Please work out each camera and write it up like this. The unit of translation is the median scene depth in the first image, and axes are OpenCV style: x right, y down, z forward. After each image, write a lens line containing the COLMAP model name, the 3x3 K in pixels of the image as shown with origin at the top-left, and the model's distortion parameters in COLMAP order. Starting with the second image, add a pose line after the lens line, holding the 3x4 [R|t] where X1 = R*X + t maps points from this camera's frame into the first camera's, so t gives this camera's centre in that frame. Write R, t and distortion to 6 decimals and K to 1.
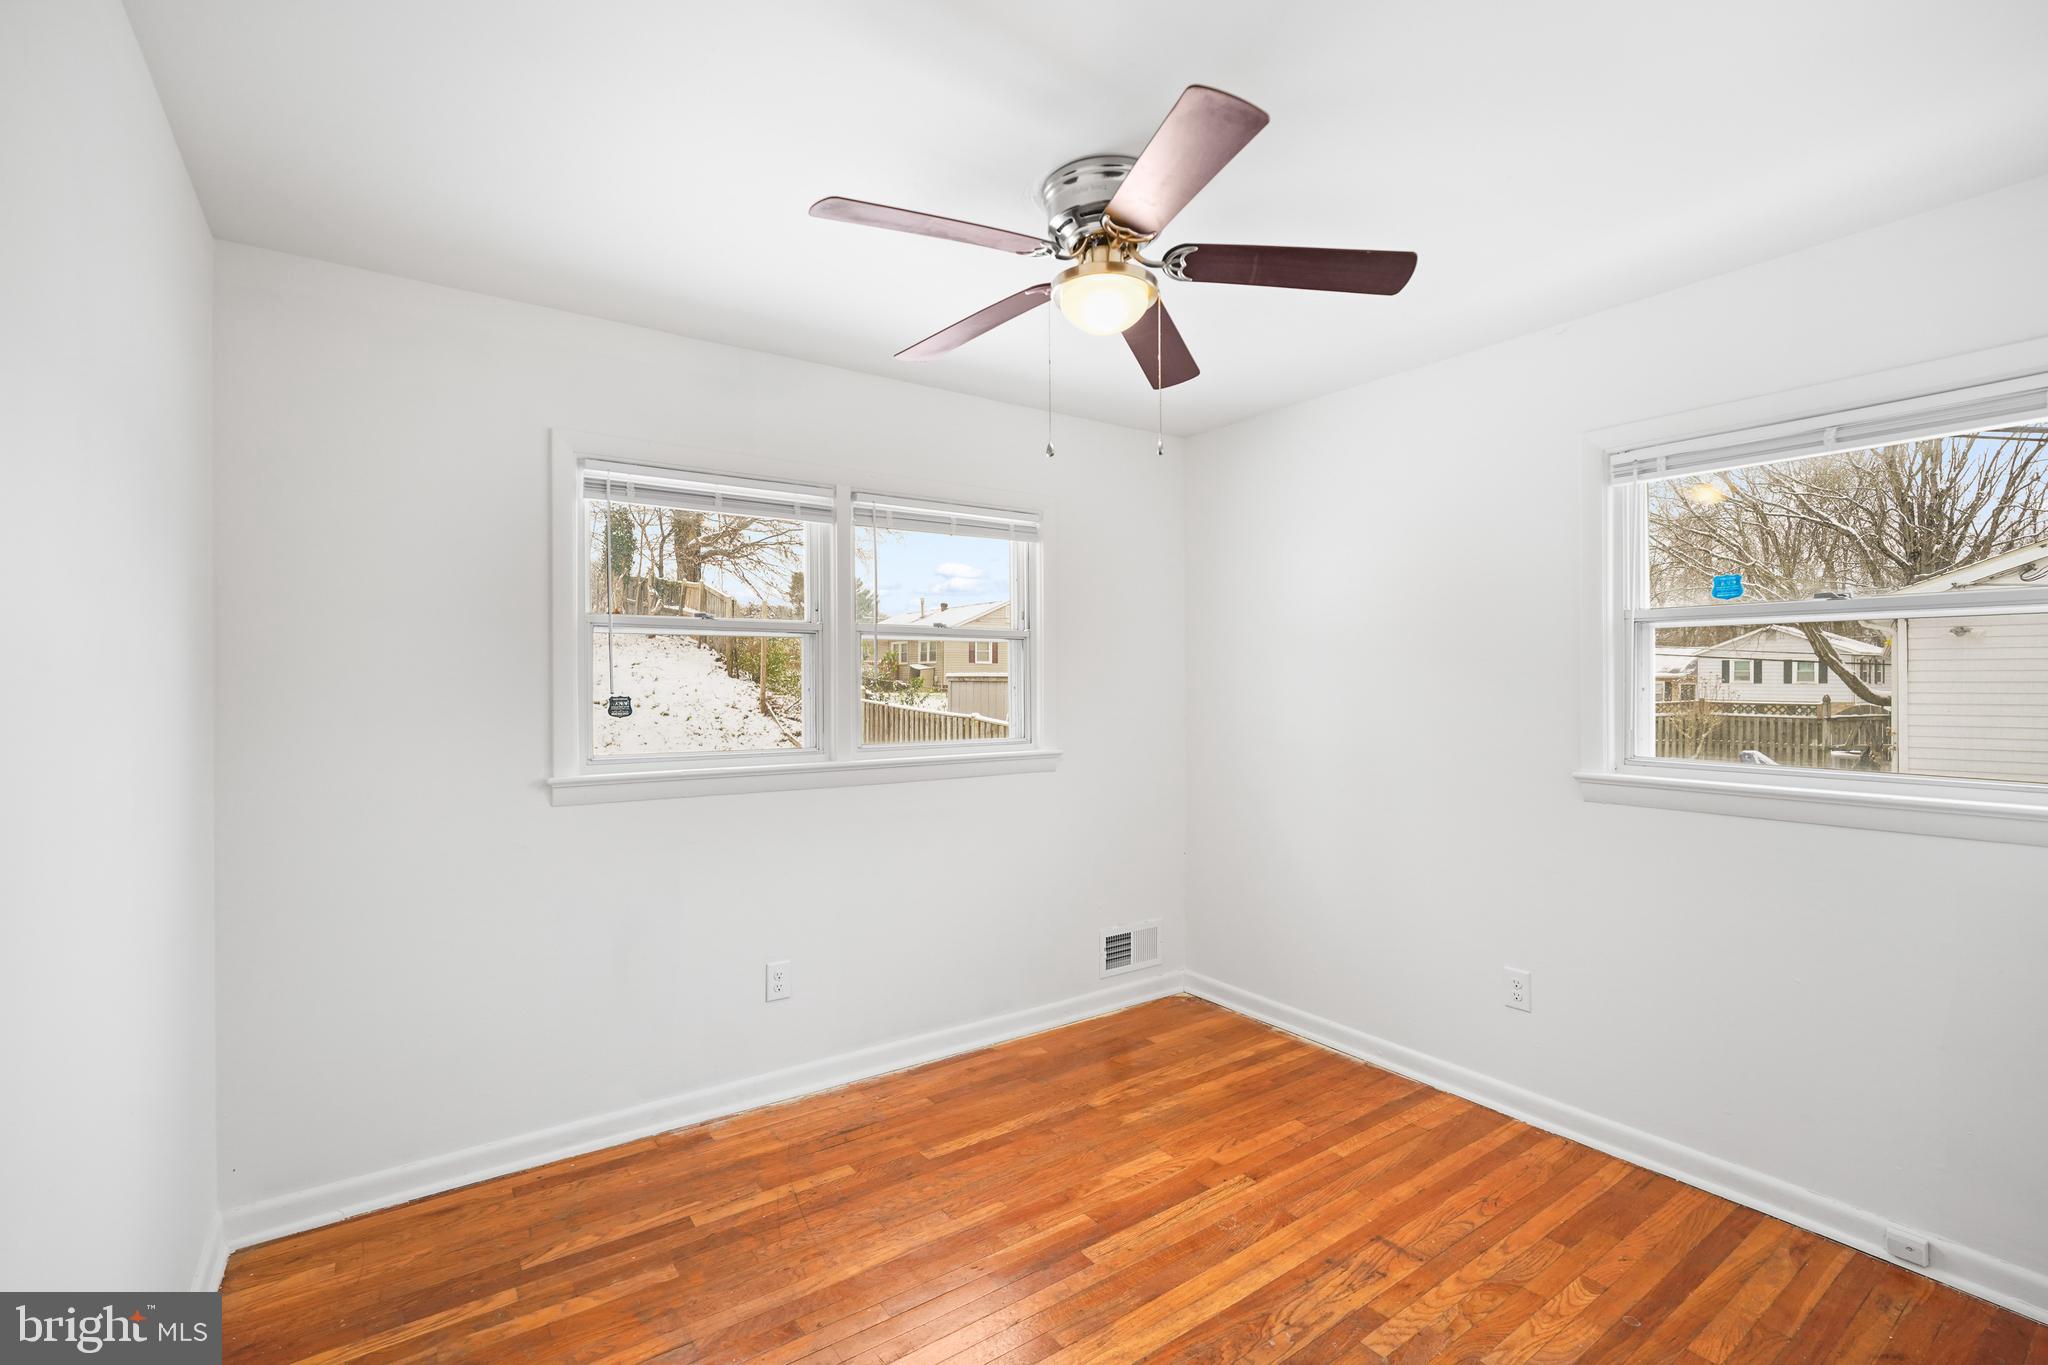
lens RADIAL K [[914.1, 0, 1022.8], [0, 914.1, 688.6], [0, 0, 1]] dist [-0.014868, 0.007543]
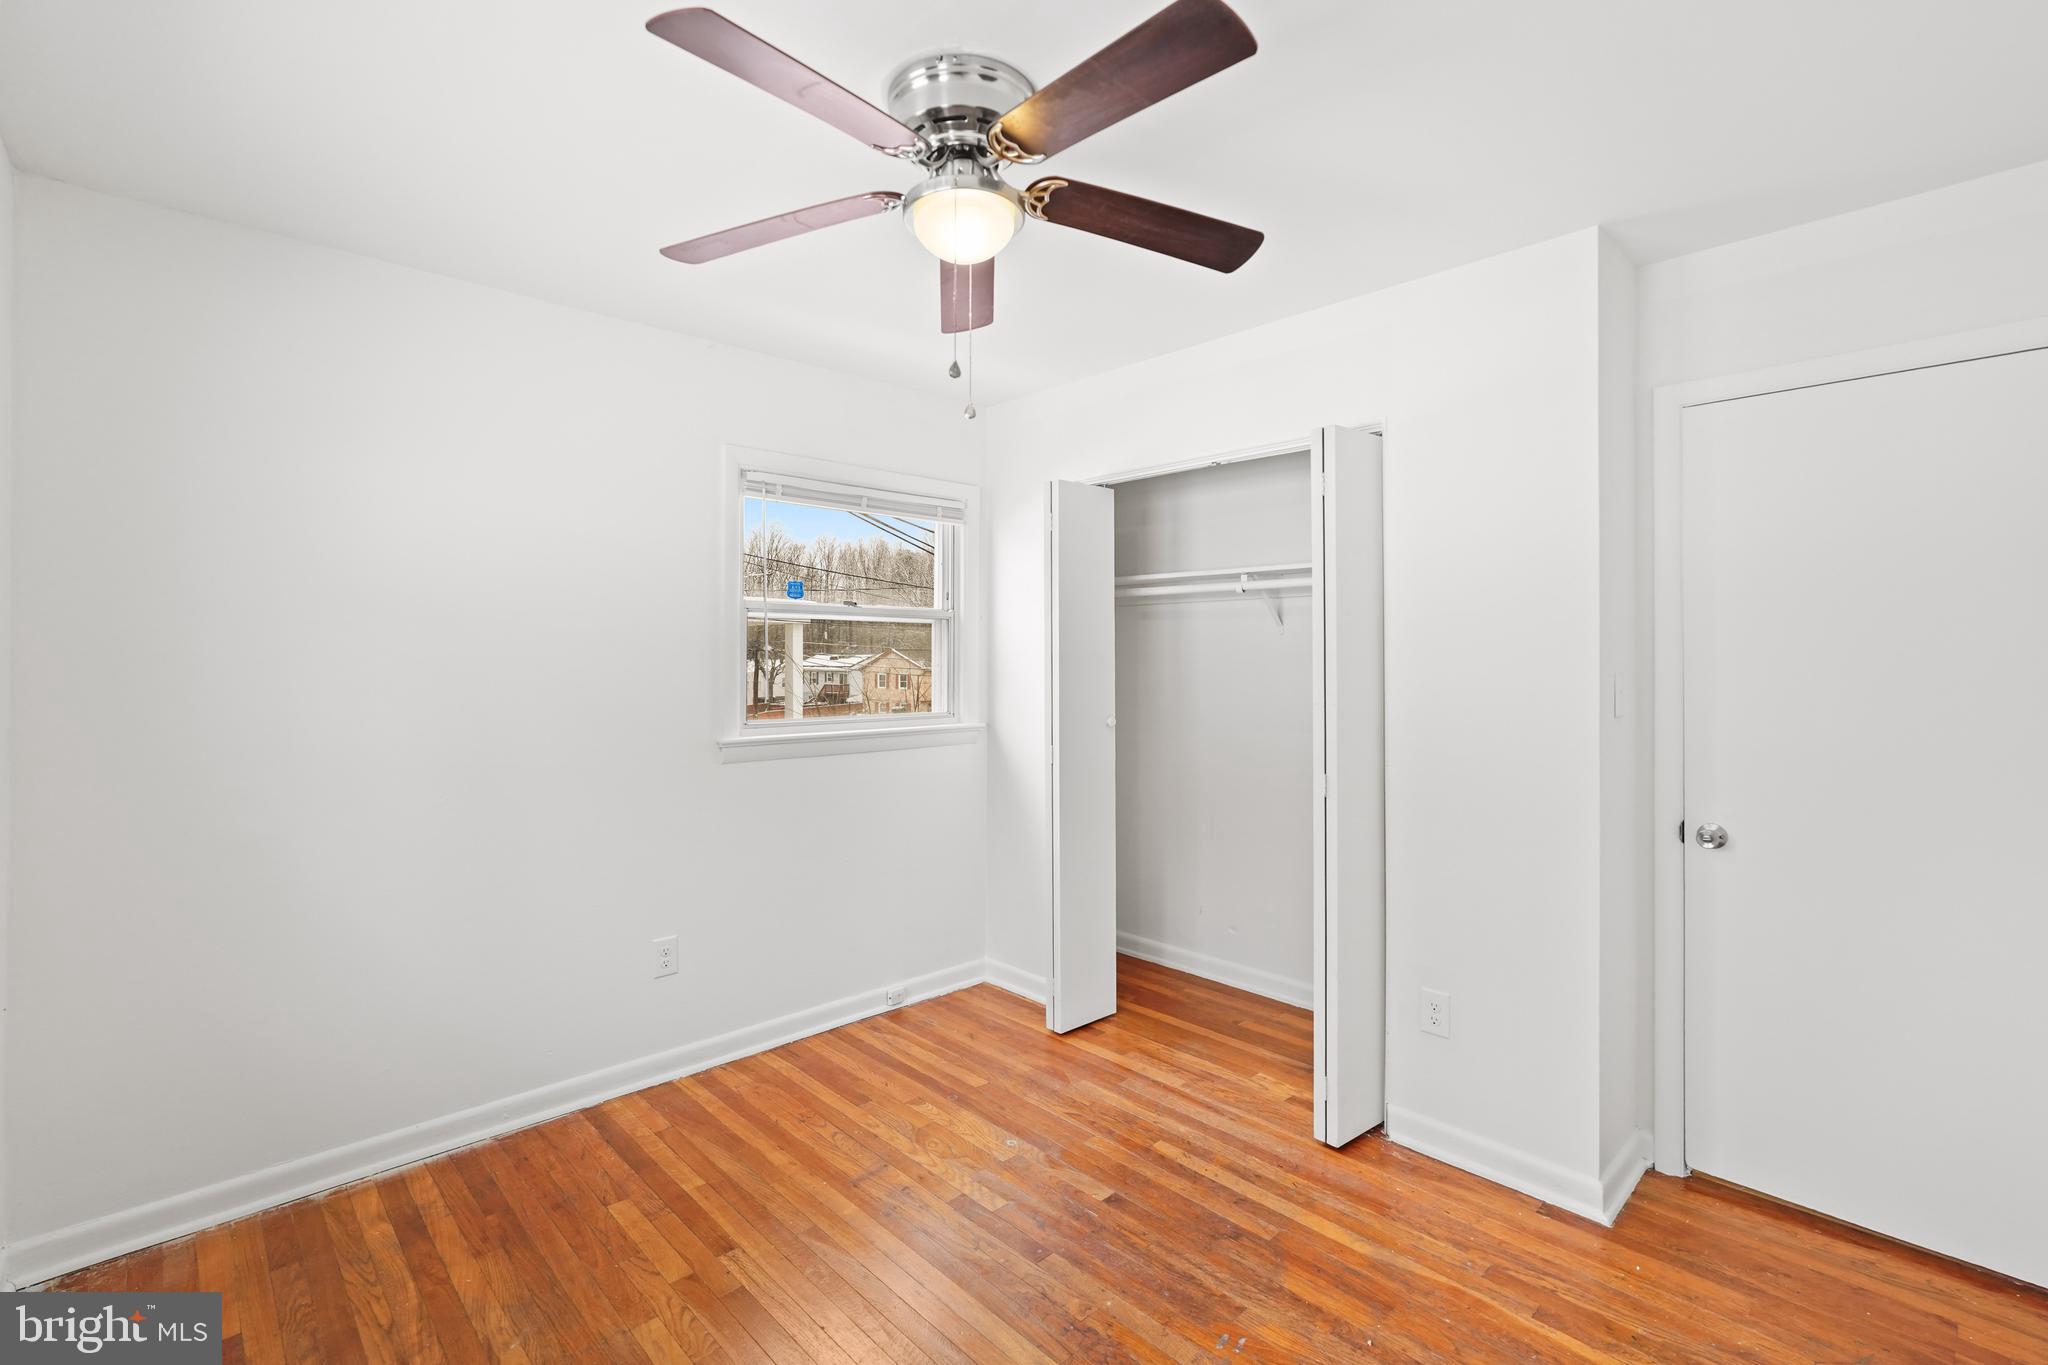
lens RADIAL K [[914.1, 0, 1021.5], [0, 914.1, 668.5], [0, 0, 1]] dist [-0.014868, 0.007543]
pose [[-0.144187, -0.010993, 0.989489, -0.584593], [0.006304, 0.999908, 0.012028, -0.009083], [-0.989530, 0.007972, -0.144104, 0.808877]]
